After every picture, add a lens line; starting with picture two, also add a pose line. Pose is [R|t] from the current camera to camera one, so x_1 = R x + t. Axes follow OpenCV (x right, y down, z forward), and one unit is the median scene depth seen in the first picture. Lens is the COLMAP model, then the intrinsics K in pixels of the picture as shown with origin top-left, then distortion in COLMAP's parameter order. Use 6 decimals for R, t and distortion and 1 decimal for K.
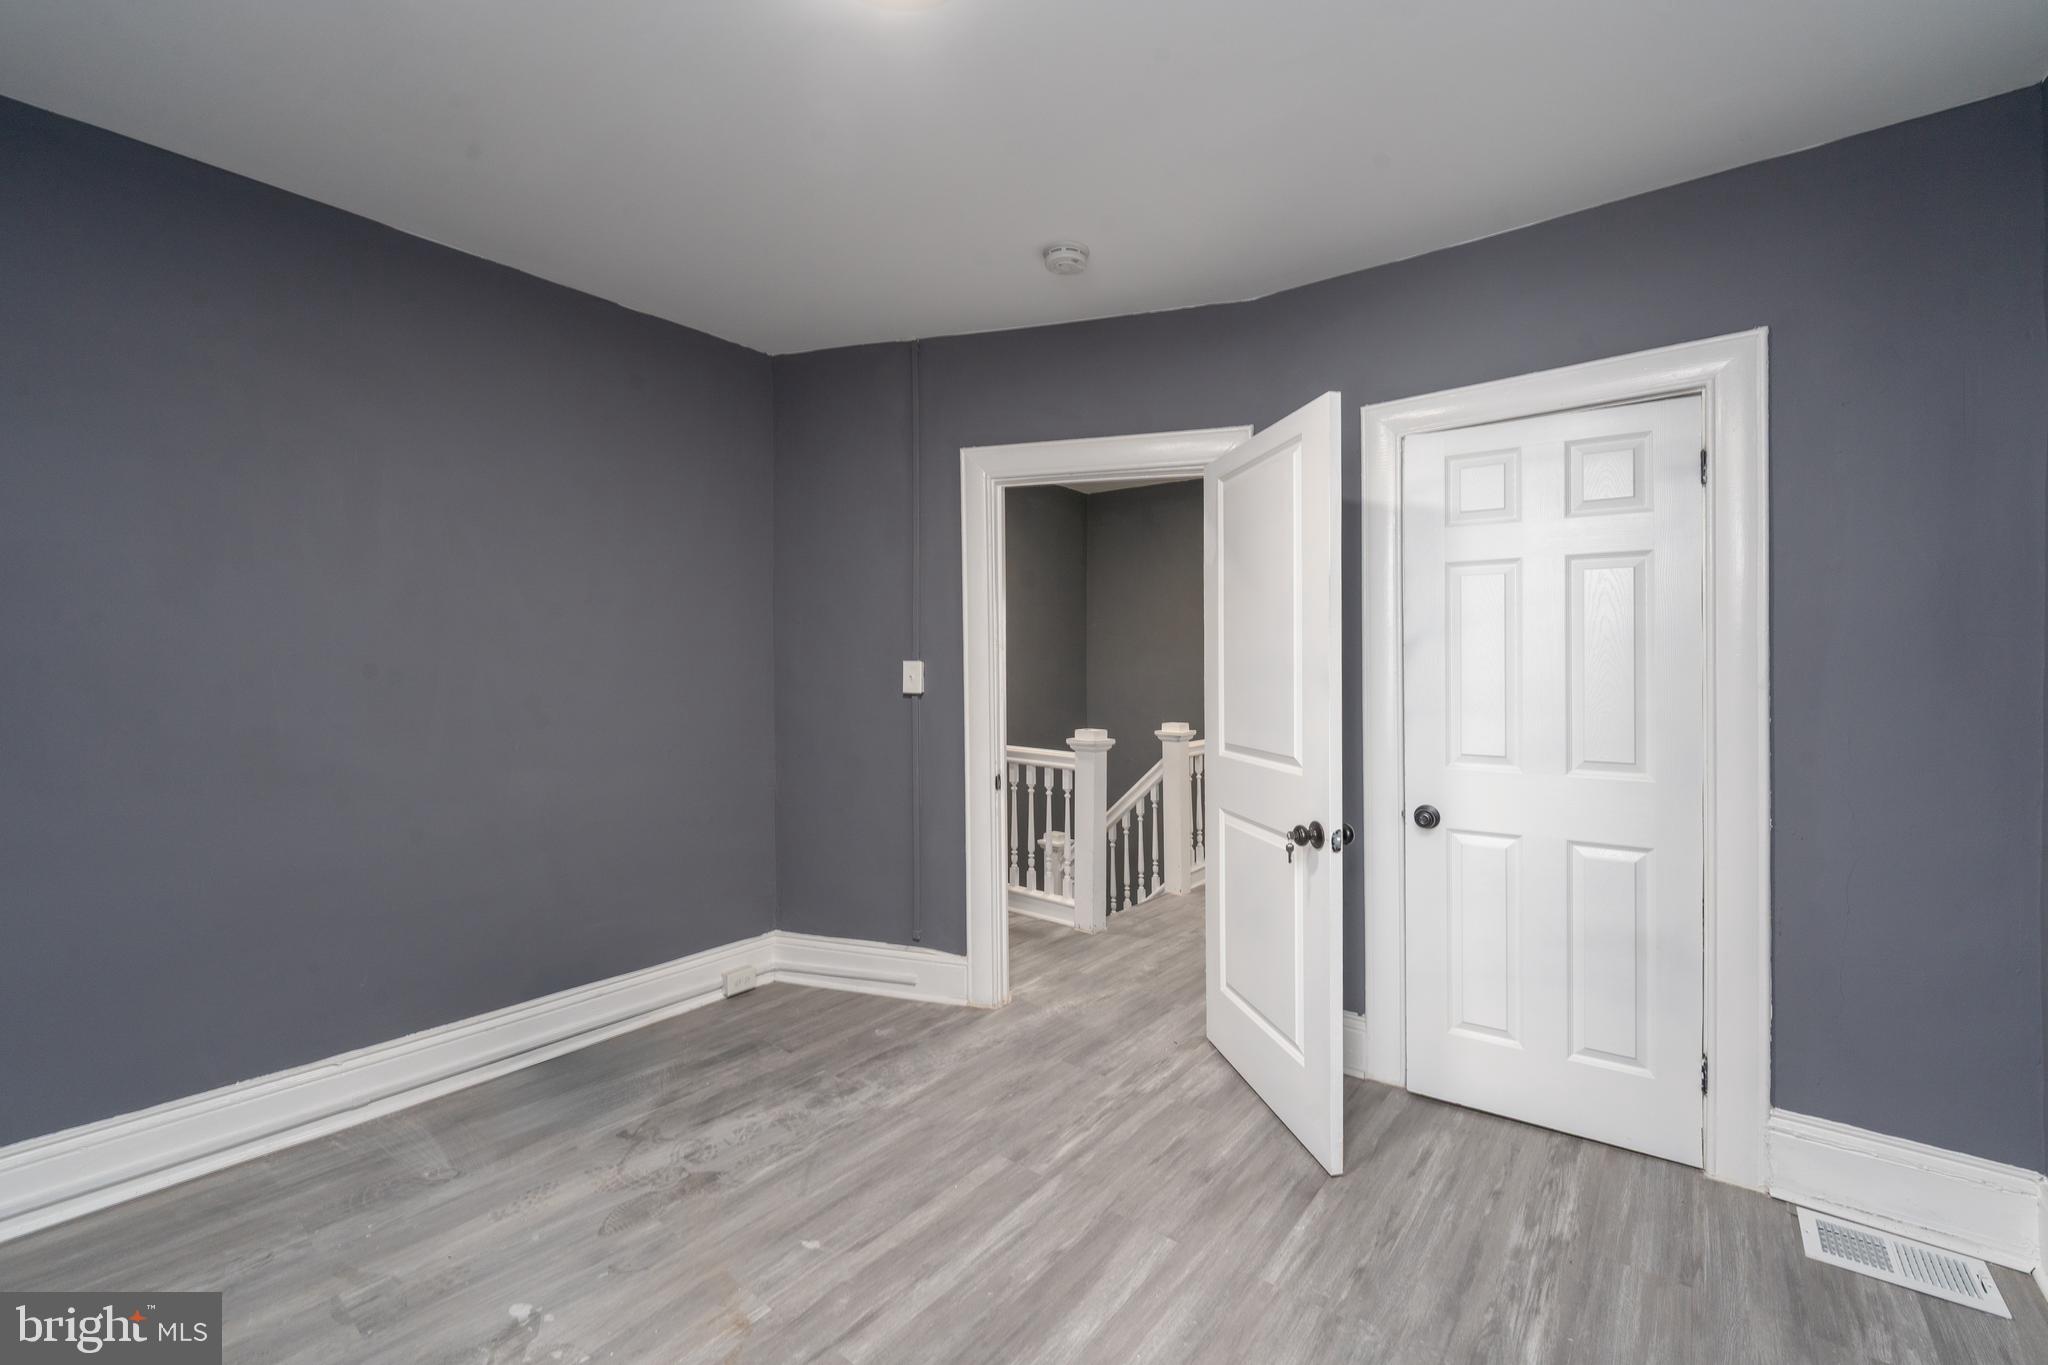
lens RADIAL K [[845.8, 0, 1038.3], [0, 845.8, 680.3], [0, 0, 1]] dist [0.003640, -0.002107]
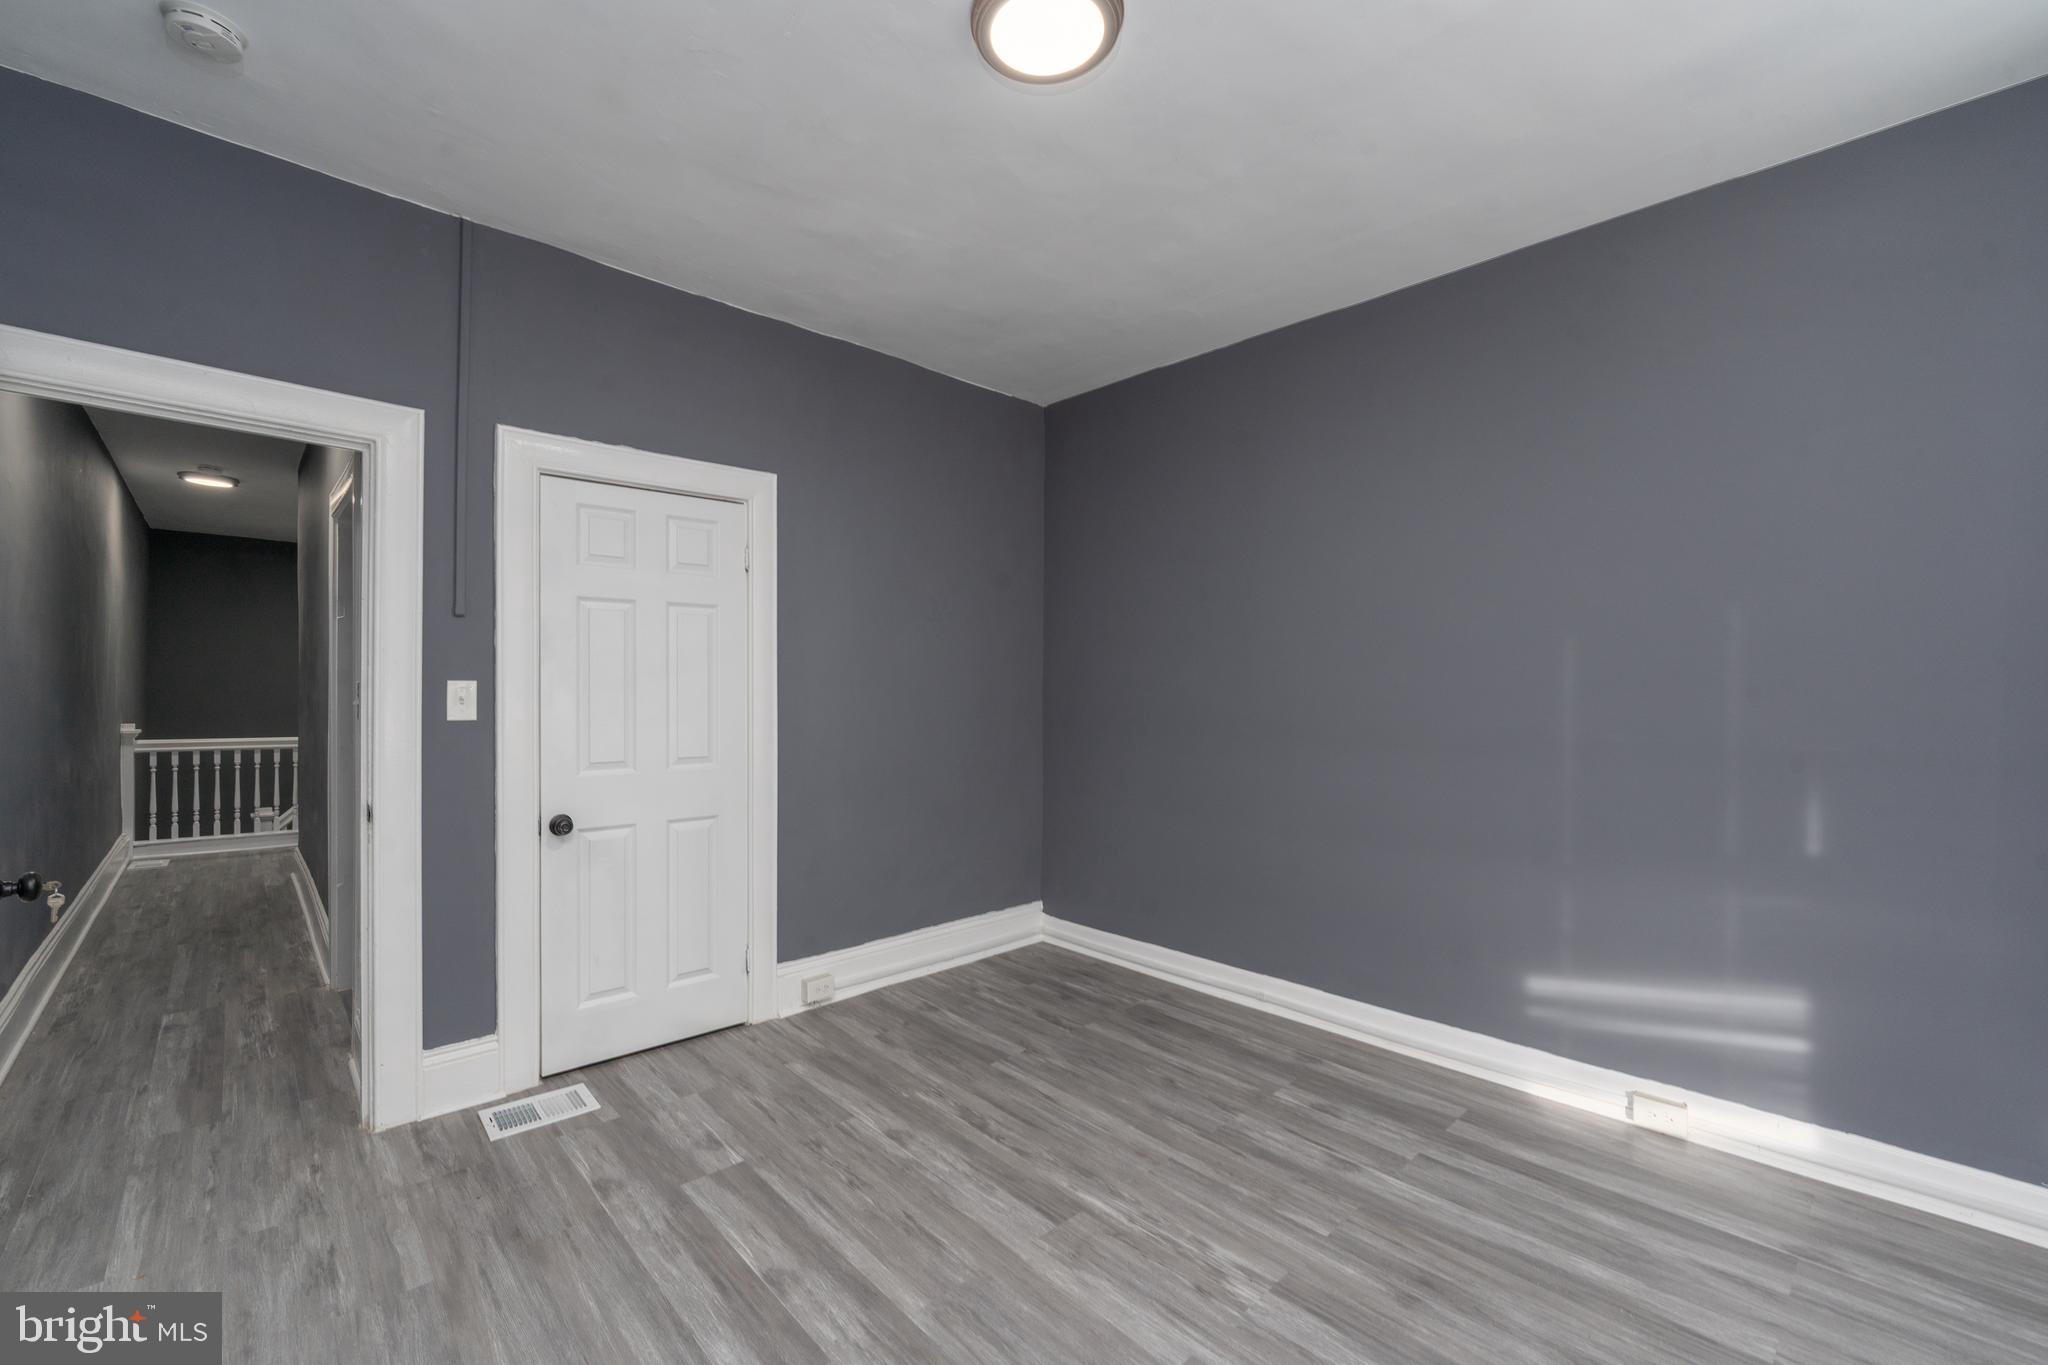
lens RADIAL K [[845.8, 0, 1026.5], [0, 845.8, 686.4], [0, 0, 1]] dist [0.003640, -0.002107]
pose [[0.173622, 0.006654, 0.984790, -0.594434], [-0.002813, 0.999976, -0.006260, -0.009899], [-0.984808, -0.001683, 0.173637, 0.249508]]
